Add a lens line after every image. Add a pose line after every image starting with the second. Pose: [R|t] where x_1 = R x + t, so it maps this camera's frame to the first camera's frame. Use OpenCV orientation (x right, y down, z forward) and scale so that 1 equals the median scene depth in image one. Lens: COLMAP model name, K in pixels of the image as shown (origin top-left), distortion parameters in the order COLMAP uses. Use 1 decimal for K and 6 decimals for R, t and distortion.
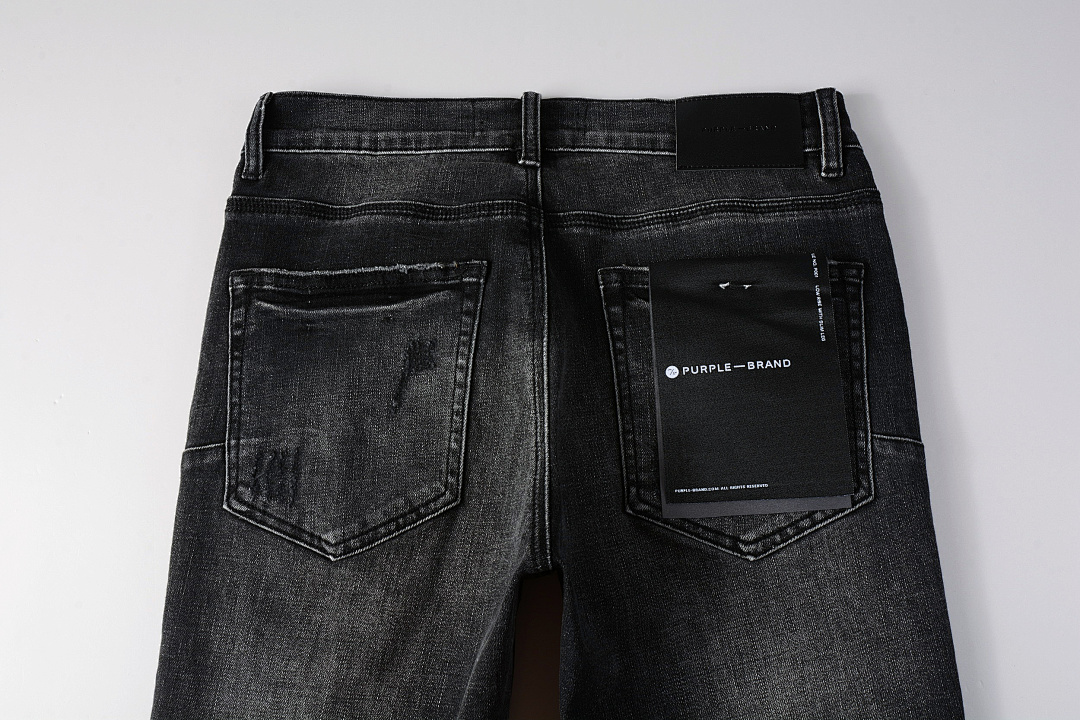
lens RADIAL K [[937.1, 0, 540.0], [0, 937.1, 360.0], [0, 0, 1]] dist [-0.007485, -0.015561]
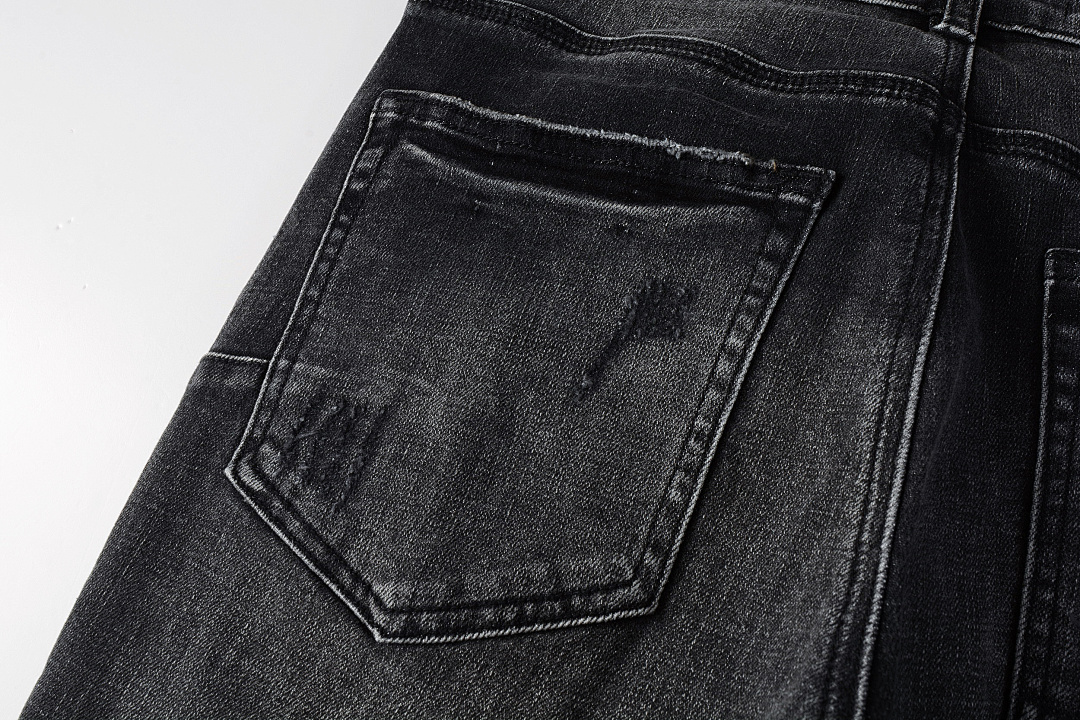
lens RADIAL K [[937.1, 0, 540.0], [0, 937.1, 360.0], [0, 0, 1]] dist [-0.007485, -0.015561]
pose [[0.937227, 0.280221, -0.207561, -0.074974], [-0.296665, 0.953553, -0.052210, 0.069034], [0.183290, 0.110508, 0.976828, 0.488672]]
